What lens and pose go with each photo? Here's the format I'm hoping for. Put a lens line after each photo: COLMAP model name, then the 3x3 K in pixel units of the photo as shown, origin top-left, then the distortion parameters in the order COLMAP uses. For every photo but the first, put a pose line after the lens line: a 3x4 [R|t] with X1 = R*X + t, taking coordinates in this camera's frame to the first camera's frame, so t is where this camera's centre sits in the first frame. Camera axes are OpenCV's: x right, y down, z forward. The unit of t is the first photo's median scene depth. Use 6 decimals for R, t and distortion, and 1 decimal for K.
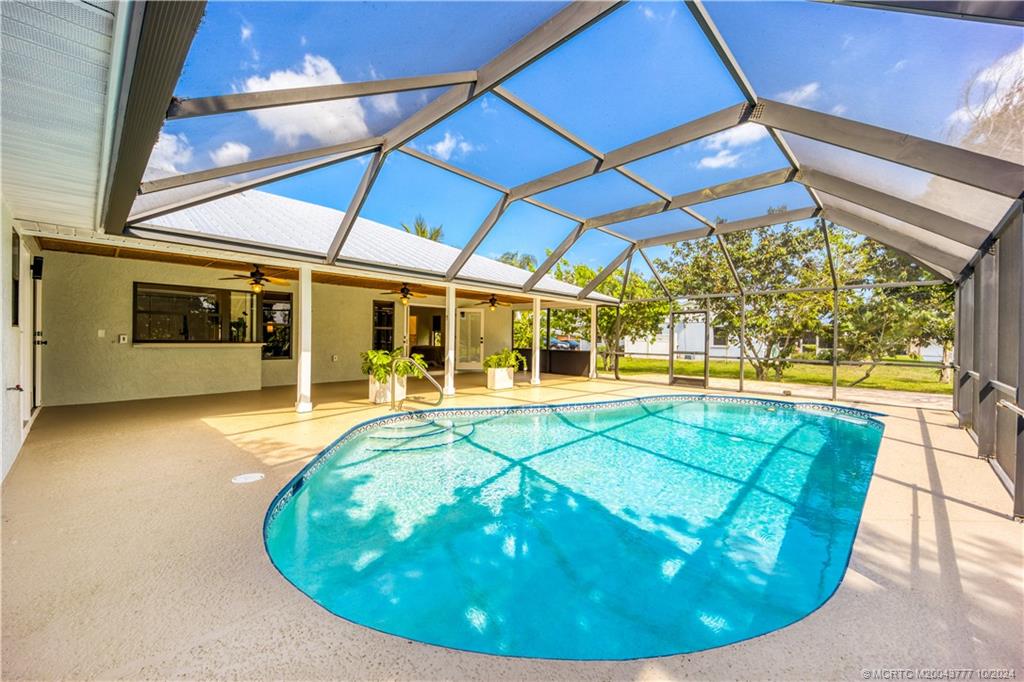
lens RADIAL K [[411.7, 0, 517.2], [0, 411.7, 337.0], [0, 0, 1]] dist [0.012956, -0.000589]
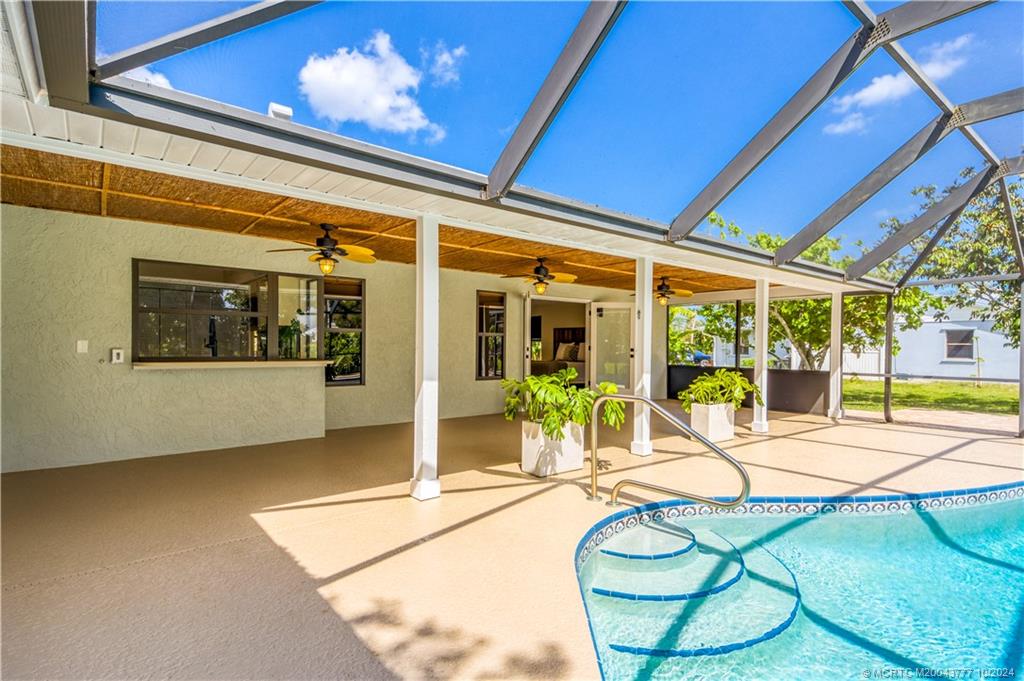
lens RADIAL K [[523.5, 0, 508.8], [0, 523.5, 350.6], [0, 0, 1]] dist [0.039314, 0.001165]
pose [[0.989665, -0.001508, -0.143388, -0.272040], [0.003055, 0.999939, 0.010573, -0.008125], [0.143364, -0.010902, 0.989610, 0.309946]]
